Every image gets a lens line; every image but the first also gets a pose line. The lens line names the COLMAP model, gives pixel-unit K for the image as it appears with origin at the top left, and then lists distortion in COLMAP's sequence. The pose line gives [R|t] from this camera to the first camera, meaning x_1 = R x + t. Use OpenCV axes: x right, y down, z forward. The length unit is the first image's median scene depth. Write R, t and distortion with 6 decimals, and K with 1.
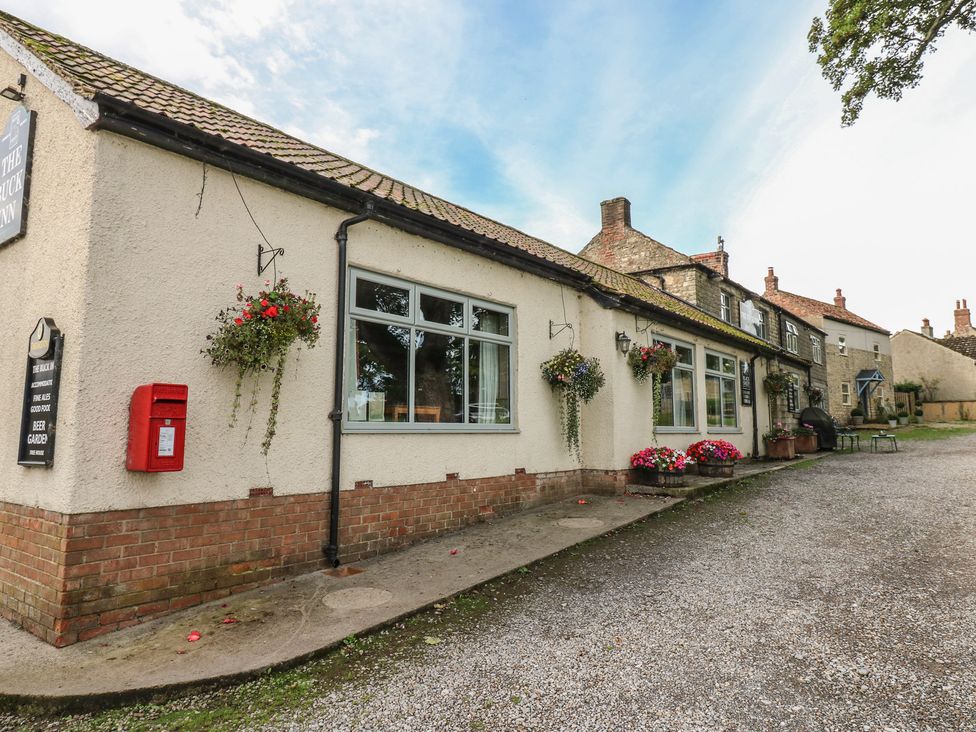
lens RADIAL K [[585.9, 0, 485.9], [0, 585.9, 367.0], [0, 0, 1]] dist [0.005963, -0.012473]
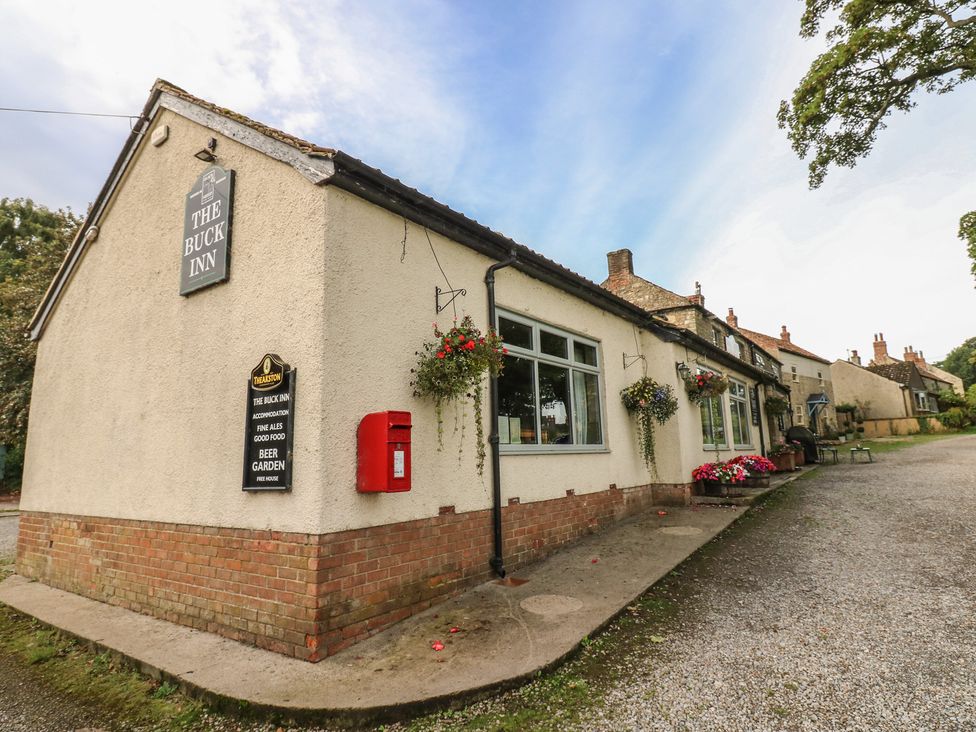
lens RADIAL K [[515.9, 0, 498.2], [0, 515.9, 372.5], [0, 0, 1]] dist [-0.000059, -0.013460]
pose [[0.998661, -0.020575, 0.047464, -0.311880], [0.023031, 0.998392, -0.051797, 0.008287], [-0.046322, 0.052821, 0.997529, 0.019068]]
